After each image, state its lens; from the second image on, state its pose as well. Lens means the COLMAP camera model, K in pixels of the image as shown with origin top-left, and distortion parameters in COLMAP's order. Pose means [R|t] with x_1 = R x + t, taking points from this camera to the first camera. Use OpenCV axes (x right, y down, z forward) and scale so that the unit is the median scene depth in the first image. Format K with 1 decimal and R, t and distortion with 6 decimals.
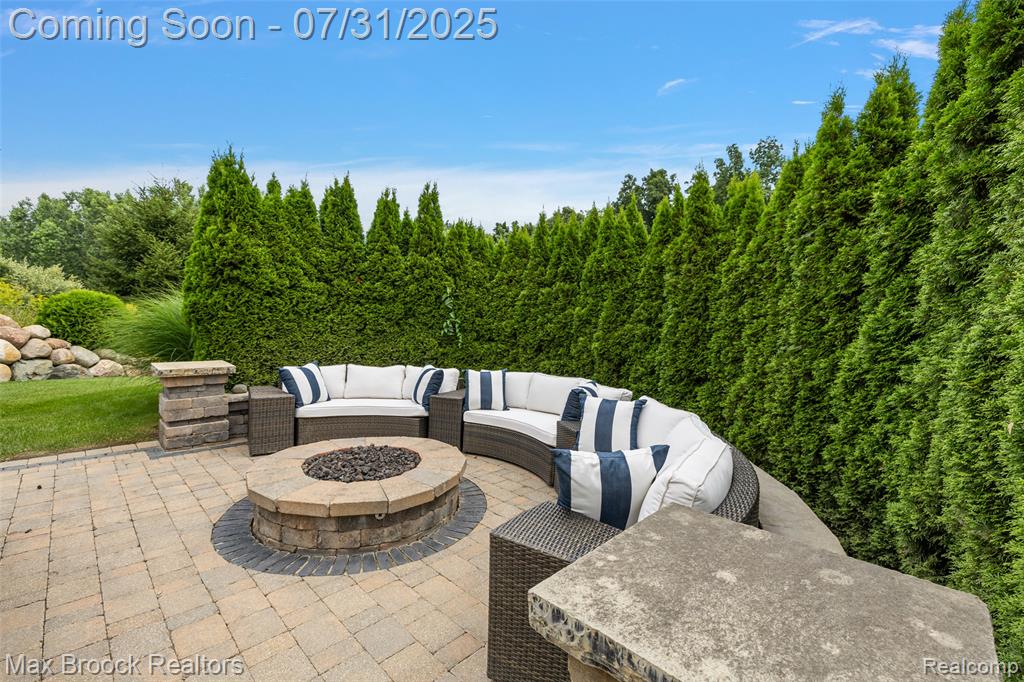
lens RADIAL K [[447.1, 0, 512.0], [0, 447.1, 341.0], [0, 0, 1]] dist [0.002061, 0.000424]
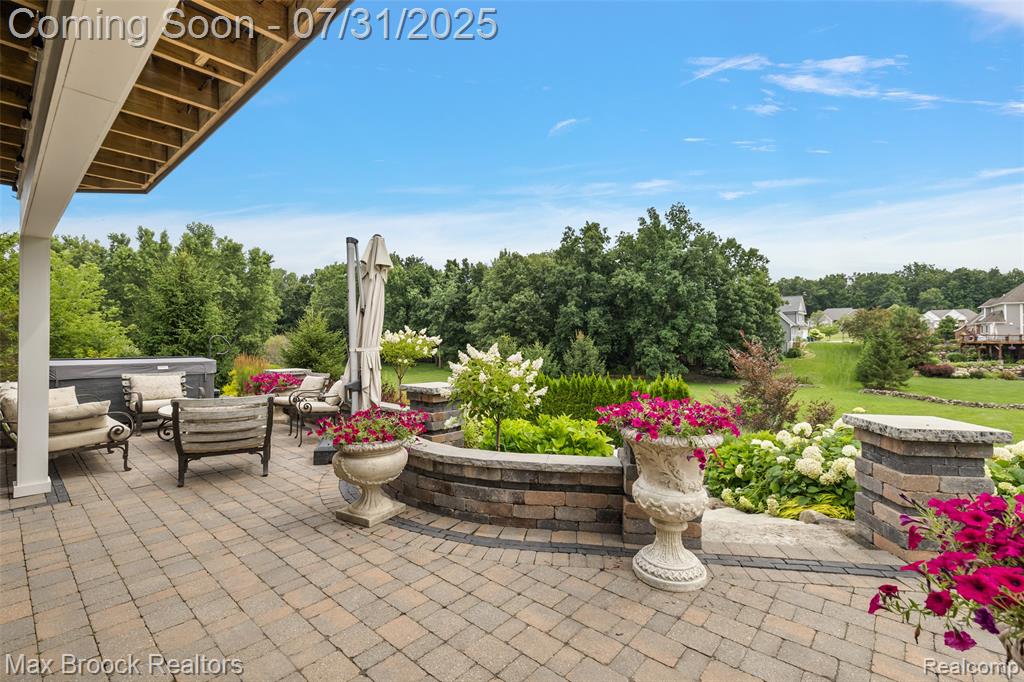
lens RADIAL K [[458.9, 0, 514.5], [0, 458.9, 337.0], [0, 0, 1]] dist [0.003472, 0.001198]
pose [[0.989011, -0.018837, 0.146636, -0.775170], [0.026074, 0.998527, -0.047586, -0.446388], [-0.145524, 0.050886, 0.988045, -1.916039]]
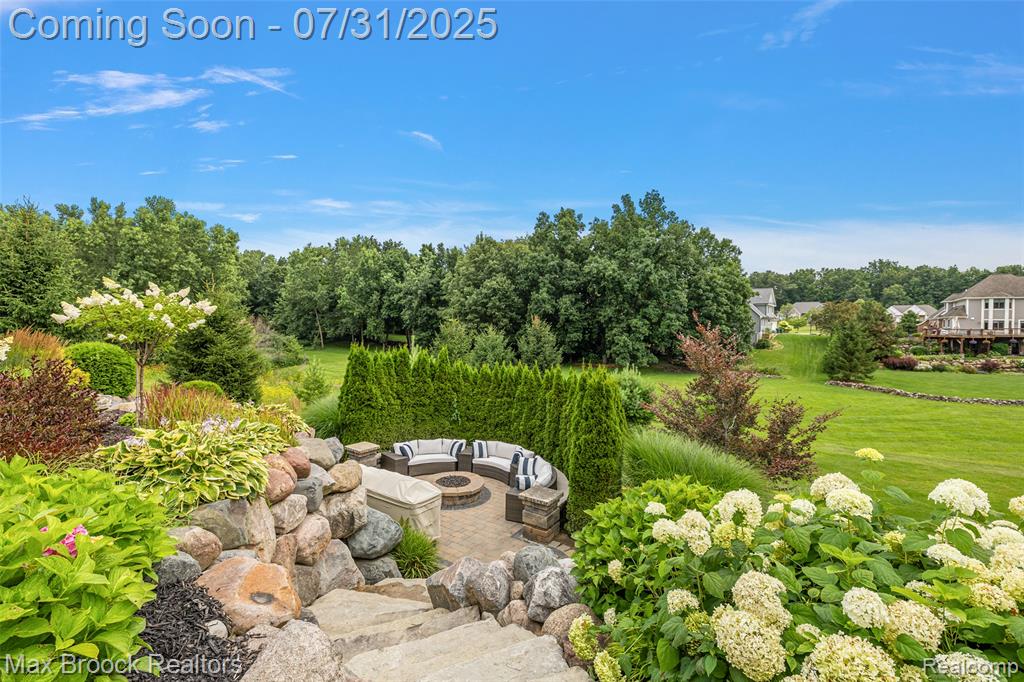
lens RADIAL K [[445.5, 0, 513.9], [0, 445.5, 334.5], [0, 0, 1]] dist [0.008429, 0.000042]
pose [[0.983352, -0.005469, 0.181626, -0.286845], [0.010228, 0.999628, -0.025275, -0.424687], [-0.181421, 0.026712, 0.983043, -1.373361]]
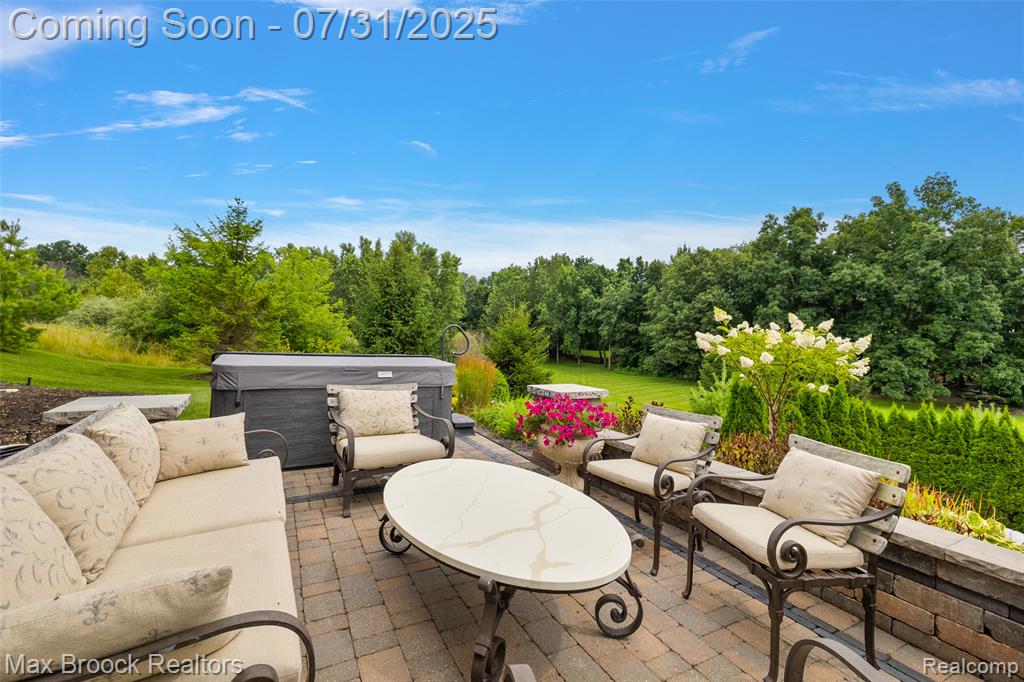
lens RADIAL K [[447.1, 0, 512.0], [0, 447.1, 341.0], [0, 0, 1]] dist [0.002061, 0.000424]
pose [[0.978594, 0.014534, -0.205286, -1.255662], [-0.023418, 0.998888, -0.040914, -0.482361], [0.204463, 0.044846, 0.977847, -1.093508]]
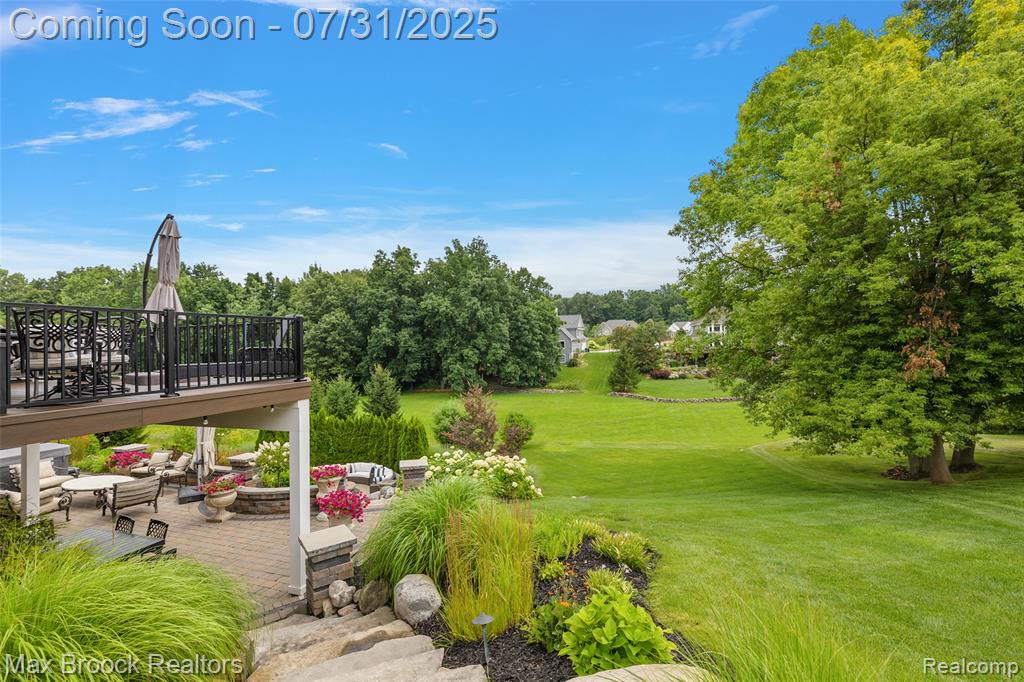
lens RADIAL K [[458.9, 0, 514.5], [0, 458.9, 337.0], [0, 0, 1]] dist [0.003472, 0.001198]
pose [[0.863728, -0.027749, 0.503193, -0.785150], [0.058907, 0.997197, -0.046123, -0.768087], [-0.500503, 0.069480, 0.862942, -3.329188]]
